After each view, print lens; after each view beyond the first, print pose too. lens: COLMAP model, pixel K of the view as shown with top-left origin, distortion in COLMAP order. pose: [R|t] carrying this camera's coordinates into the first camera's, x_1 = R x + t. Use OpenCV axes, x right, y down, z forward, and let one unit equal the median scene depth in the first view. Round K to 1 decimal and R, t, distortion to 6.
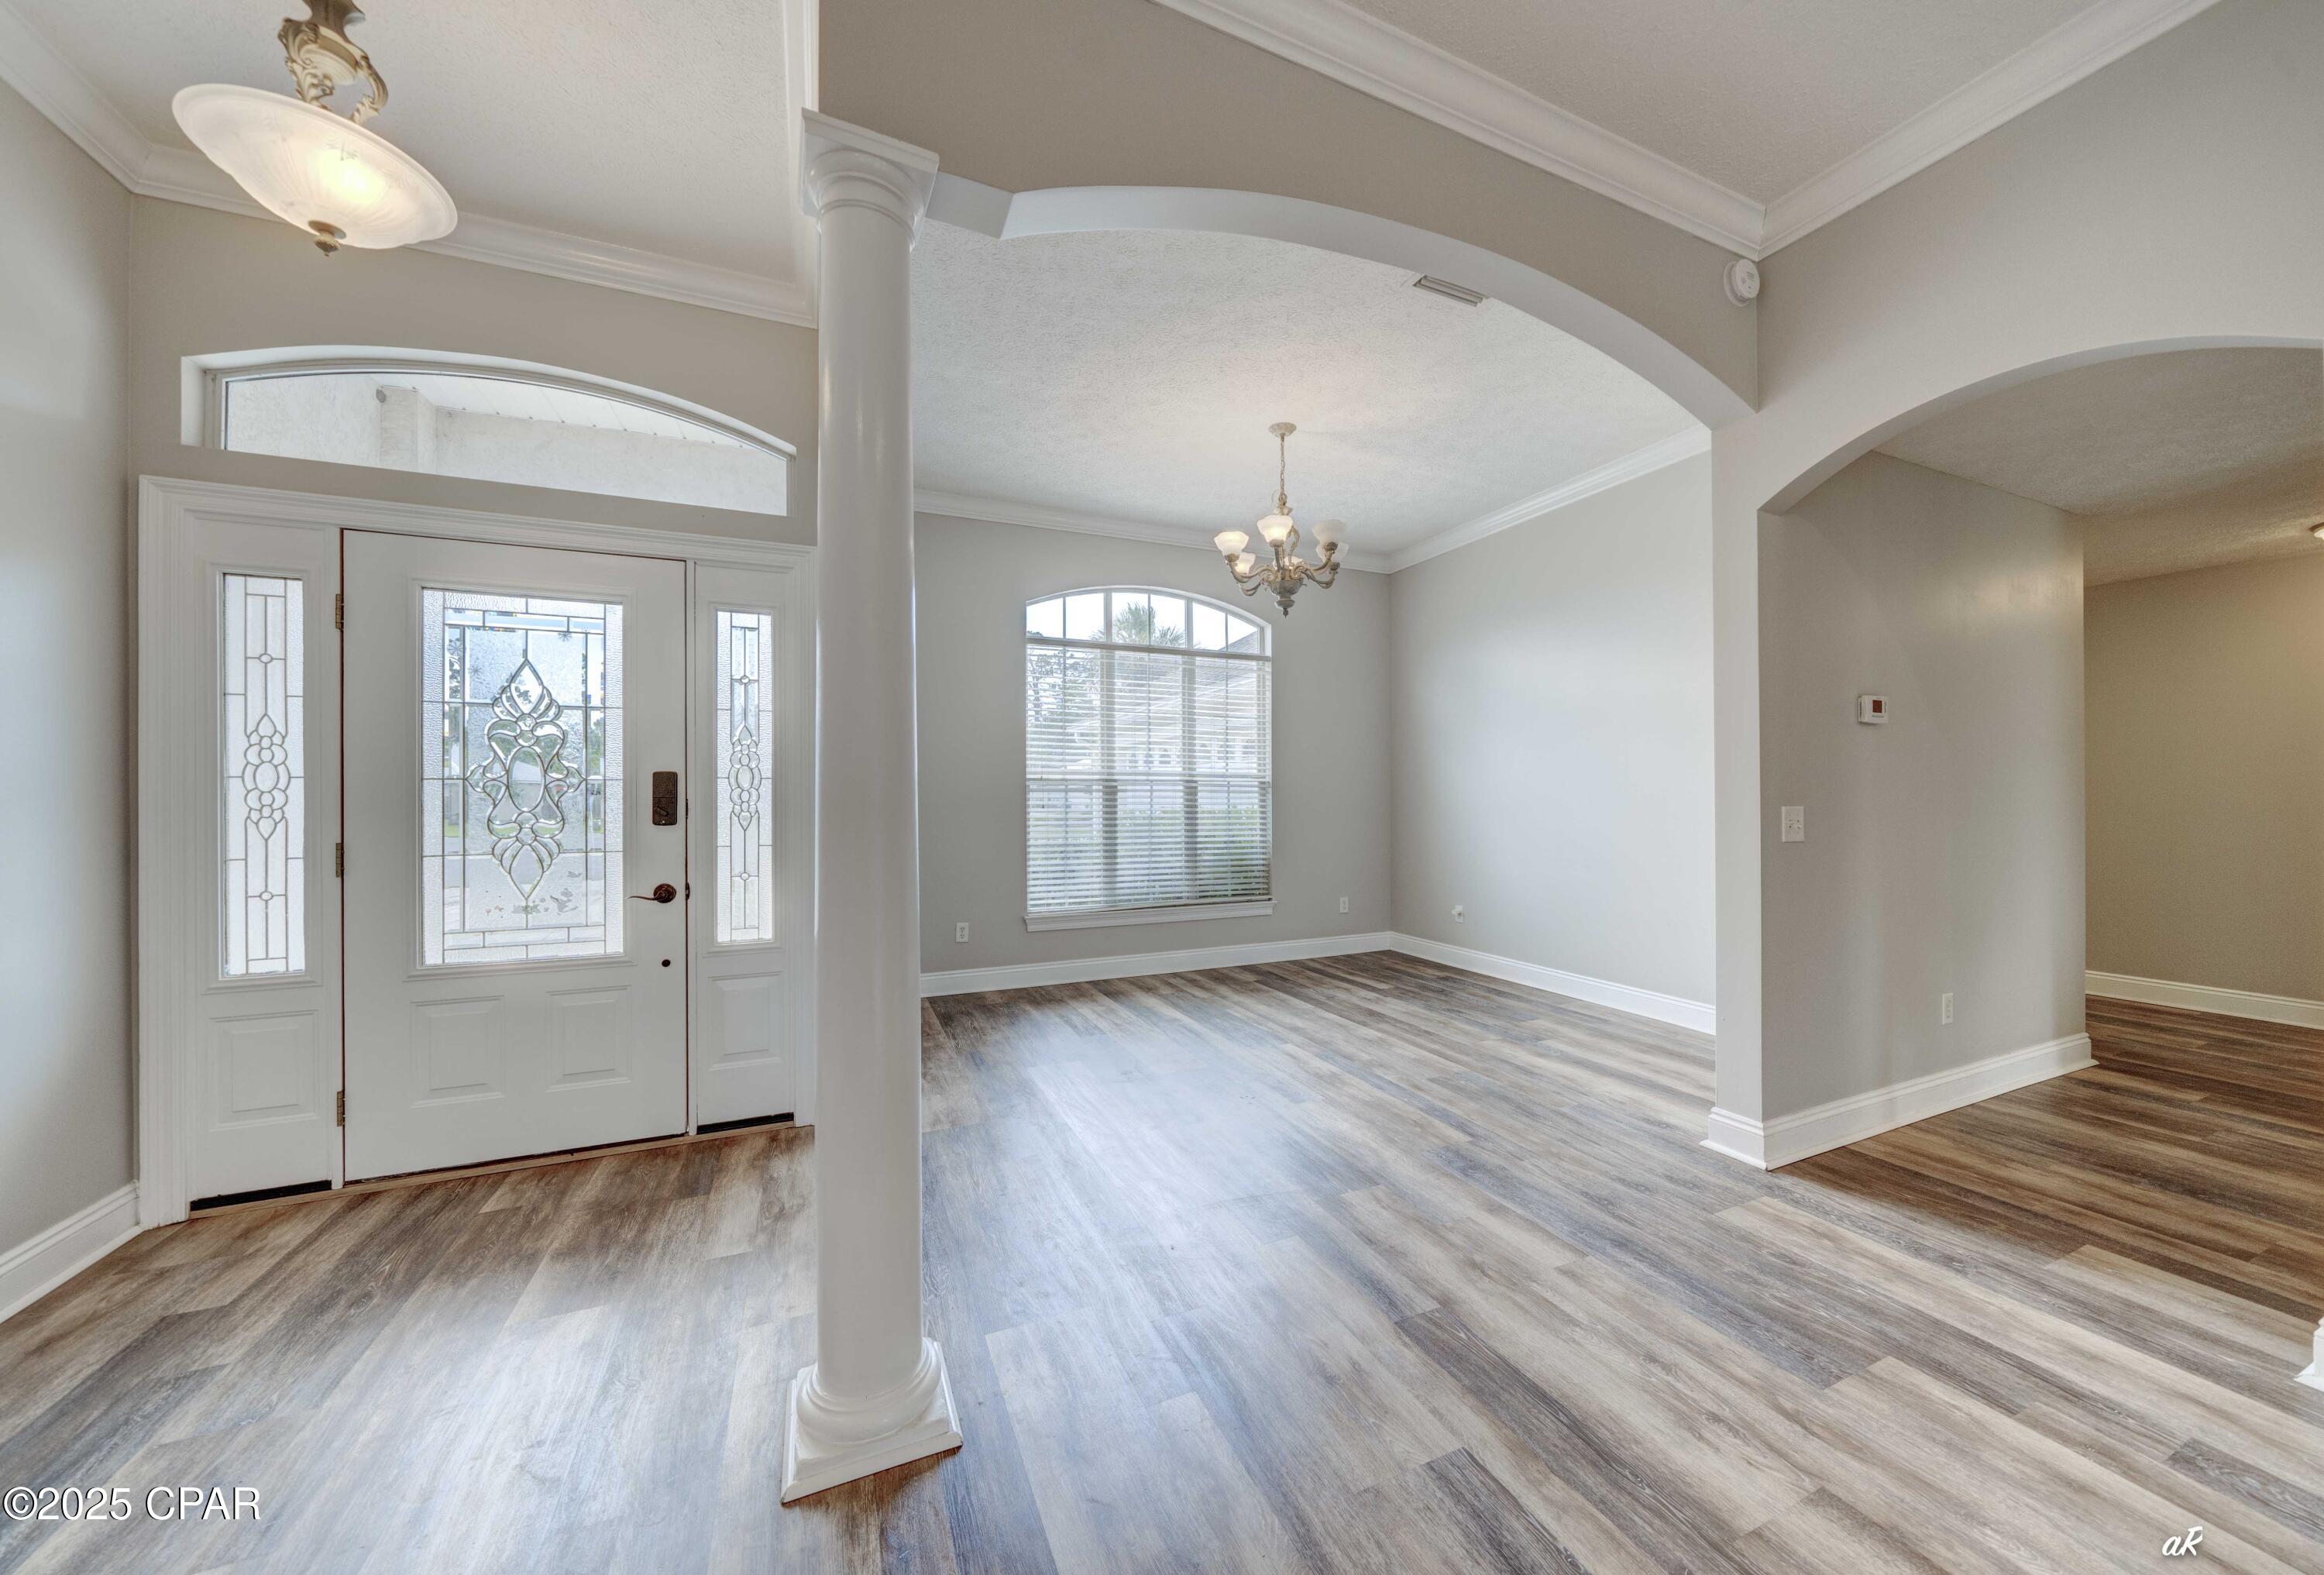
lens RADIAL K [[837.5, 0, 1210.7], [0, 837.5, 792.0], [0, 0, 1]] dist [-0.009384, 0.000040]
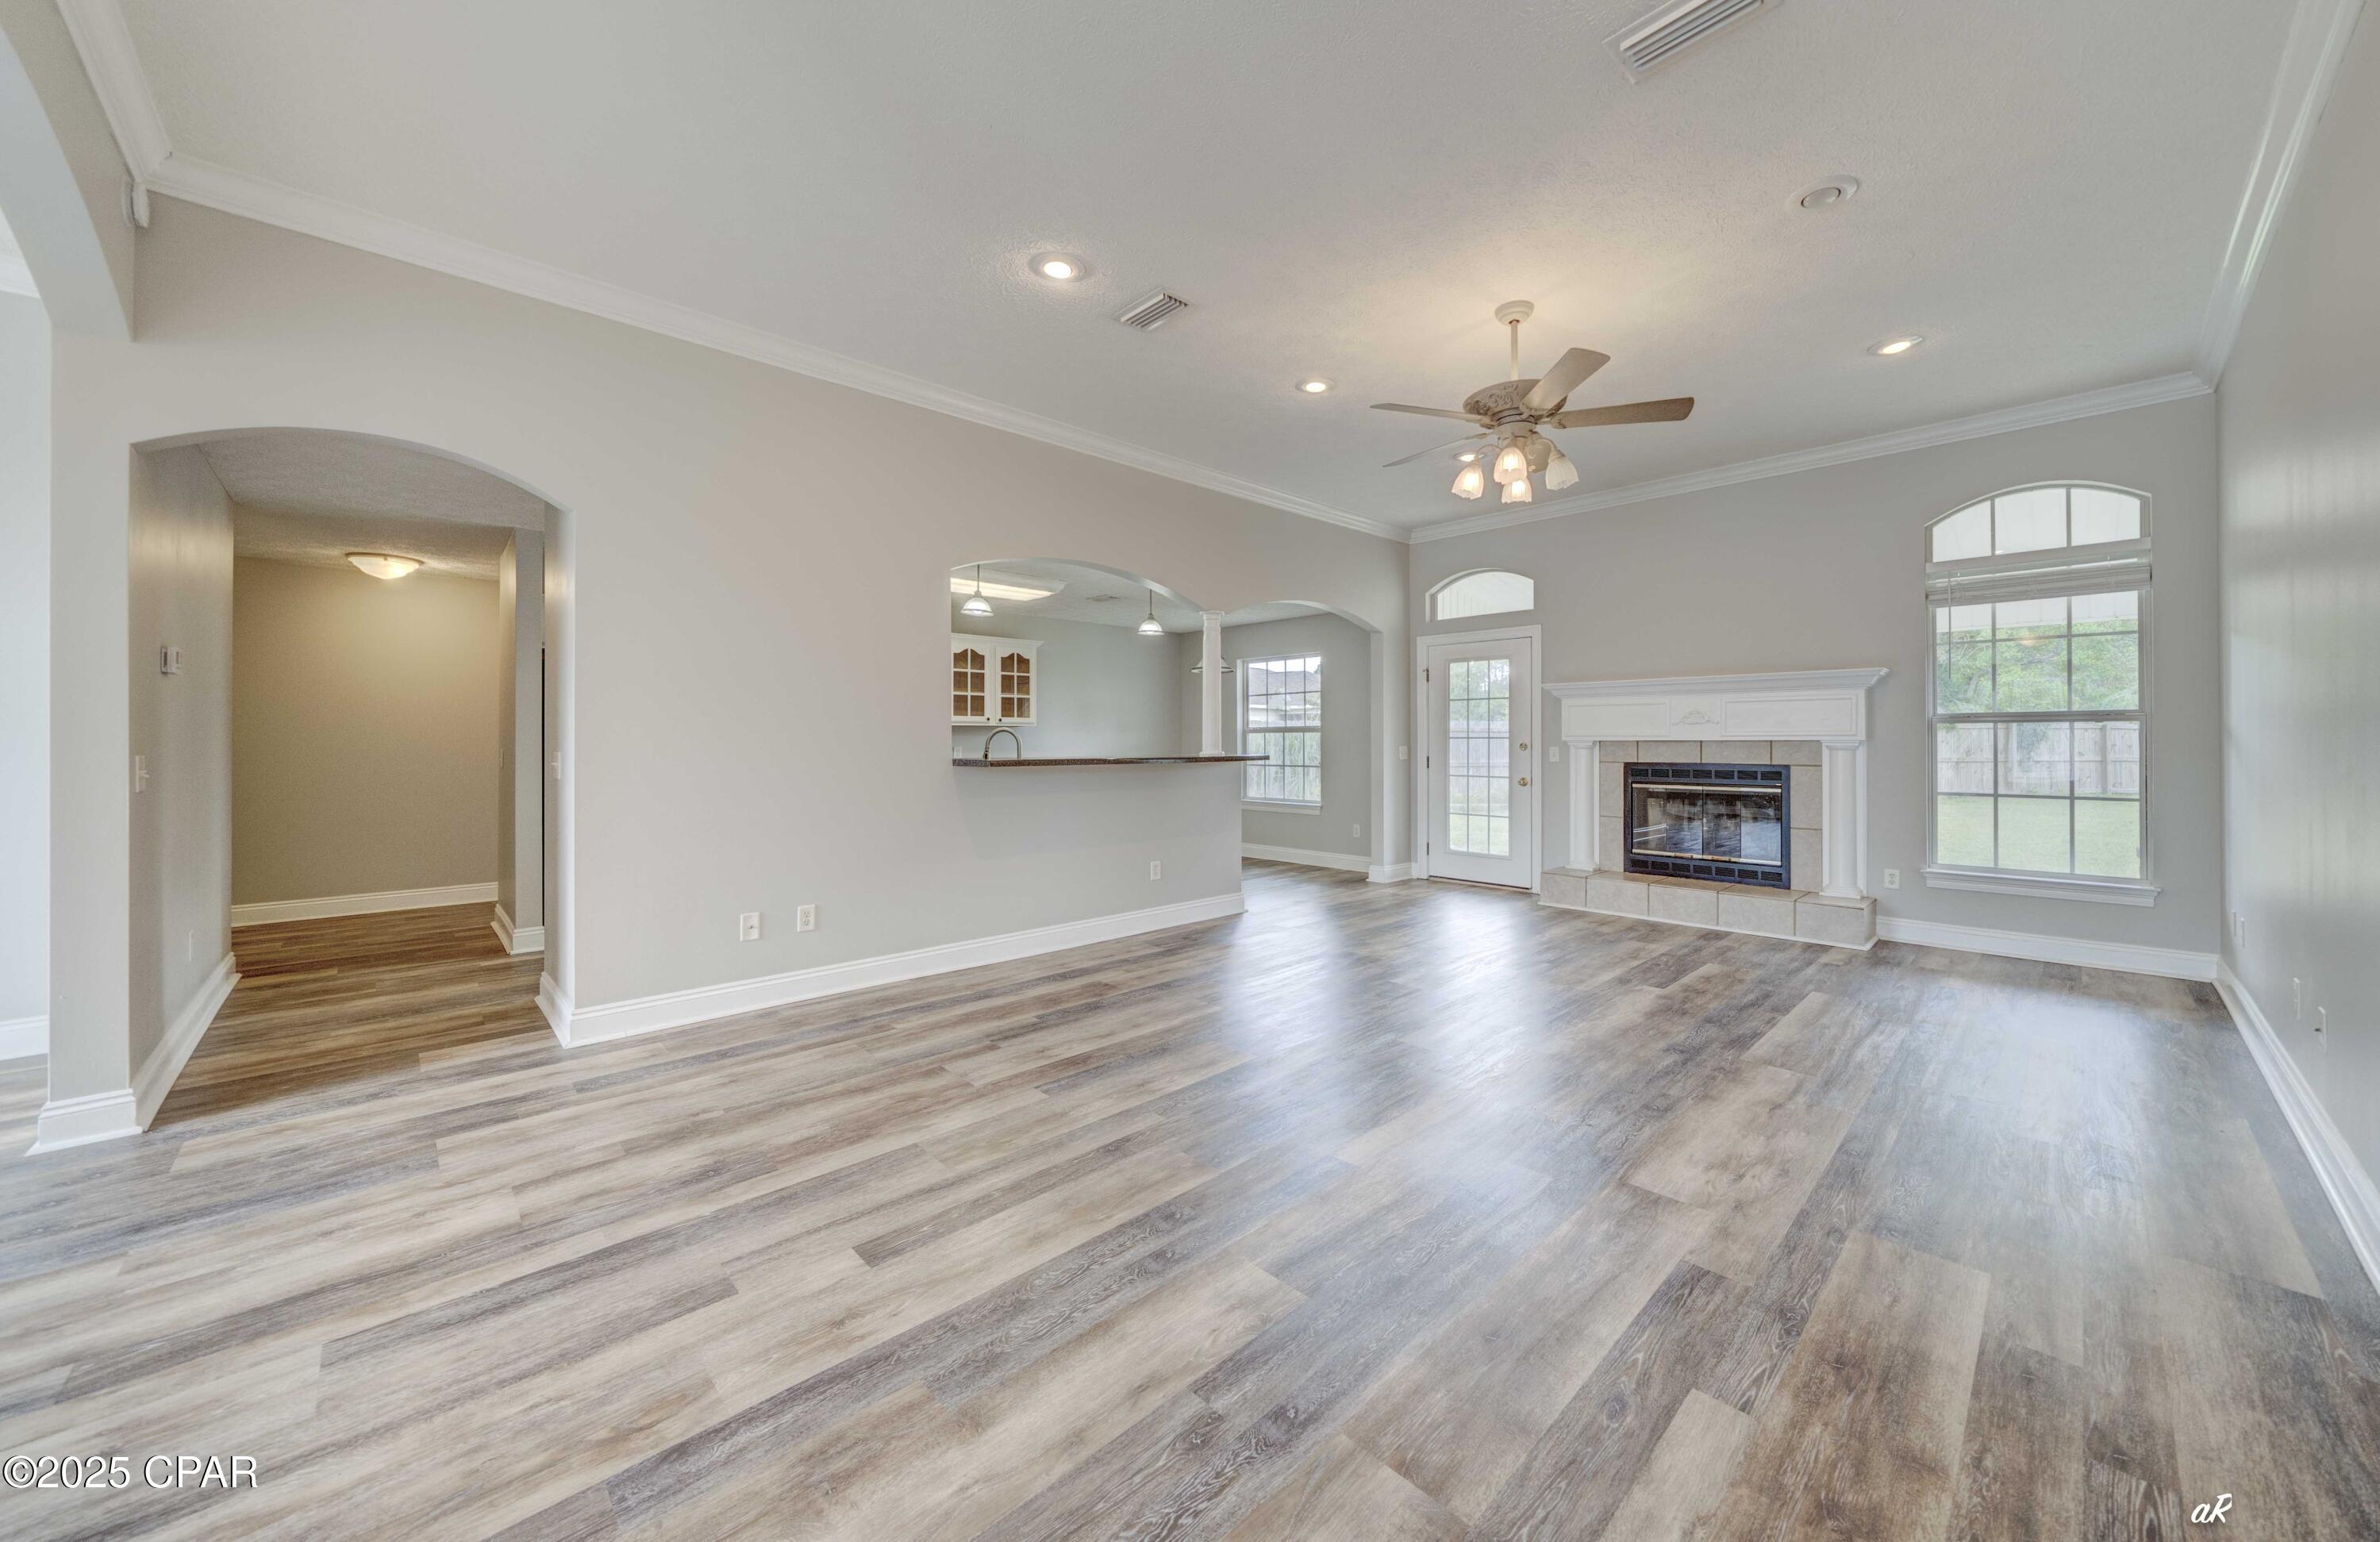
lens RADIAL K [[859.7, 0, 1168.8], [0, 859.7, 732.2], [0, 0, 1]] dist [-0.005549, 0.000015]
pose [[-0.312276, 0.016563, 0.949847, -0.604208], [-0.000169, 0.999847, -0.017490, 0.007257], [-0.949991, -0.005622, -0.312225, 0.169728]]
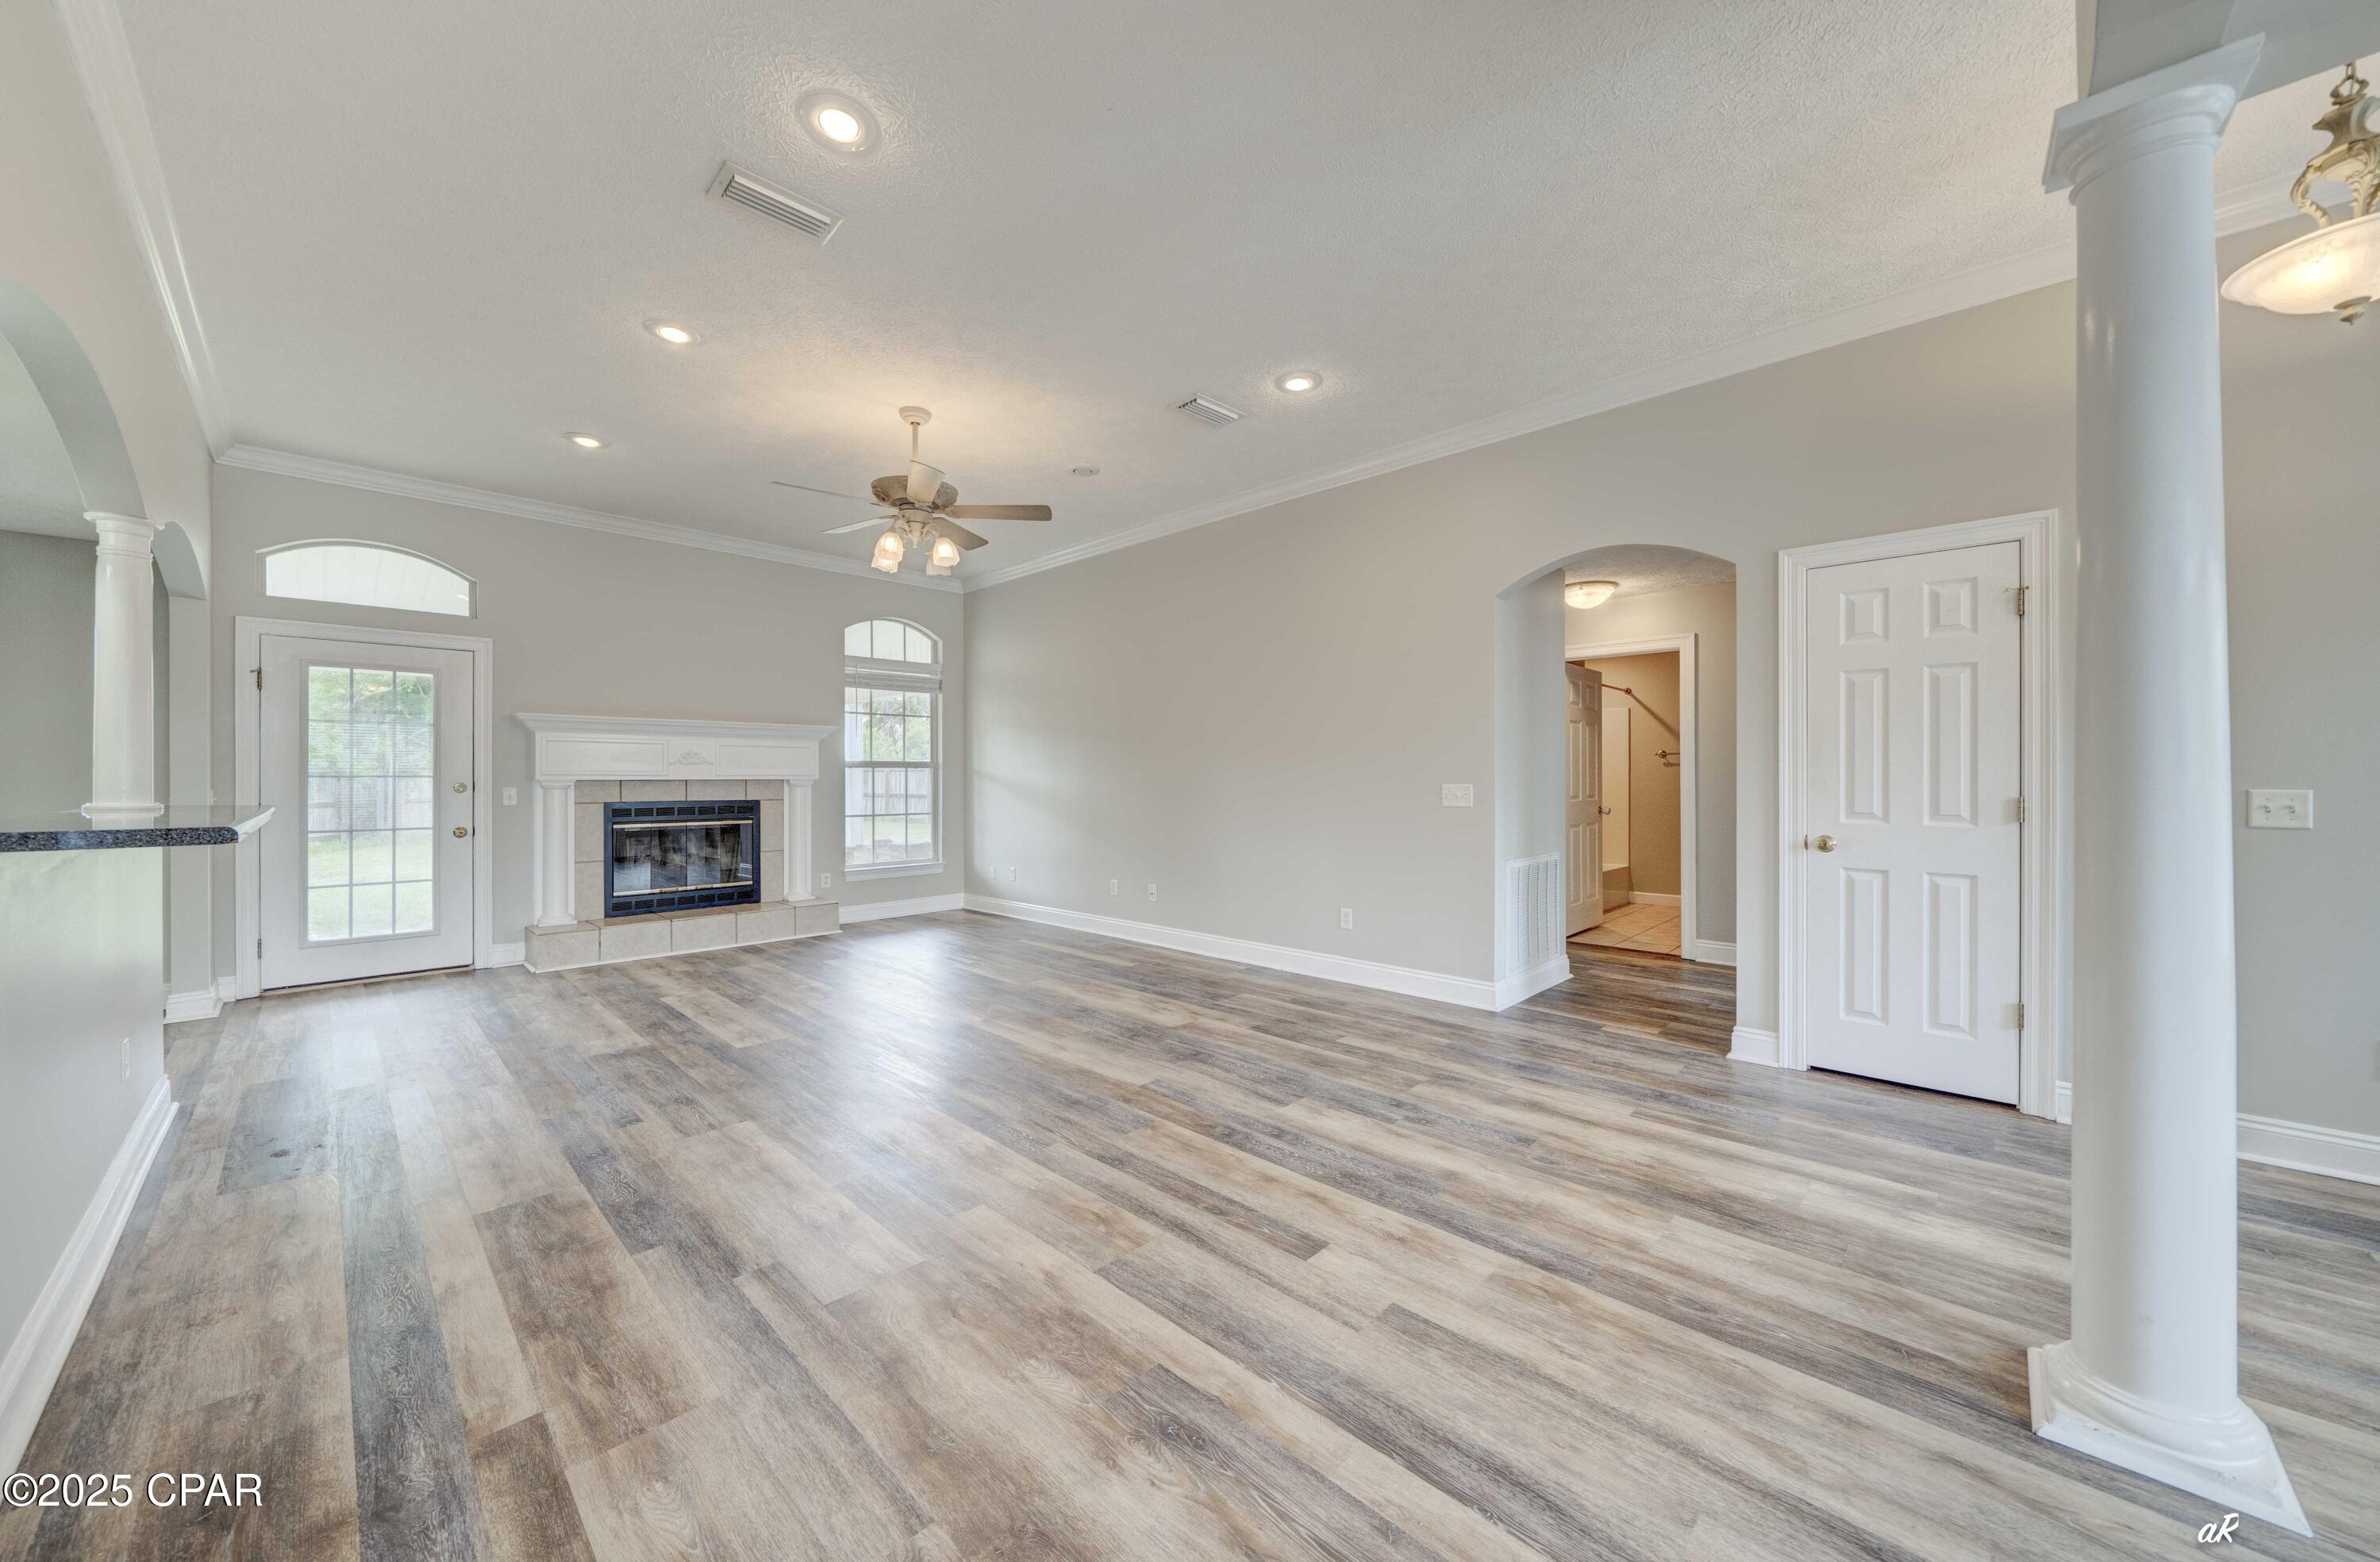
lens RADIAL K [[831.2, 0, 1228.8], [0, 831.2, 784.6], [0, 0, 1]] dist [-0.003238, -0.001085]
pose [[-0.919820, 0.009344, -0.392228, 0.528799], [0.007411, 0.999952, 0.006442, -0.000216], [0.392270, 0.003019, -0.919845, 0.851250]]
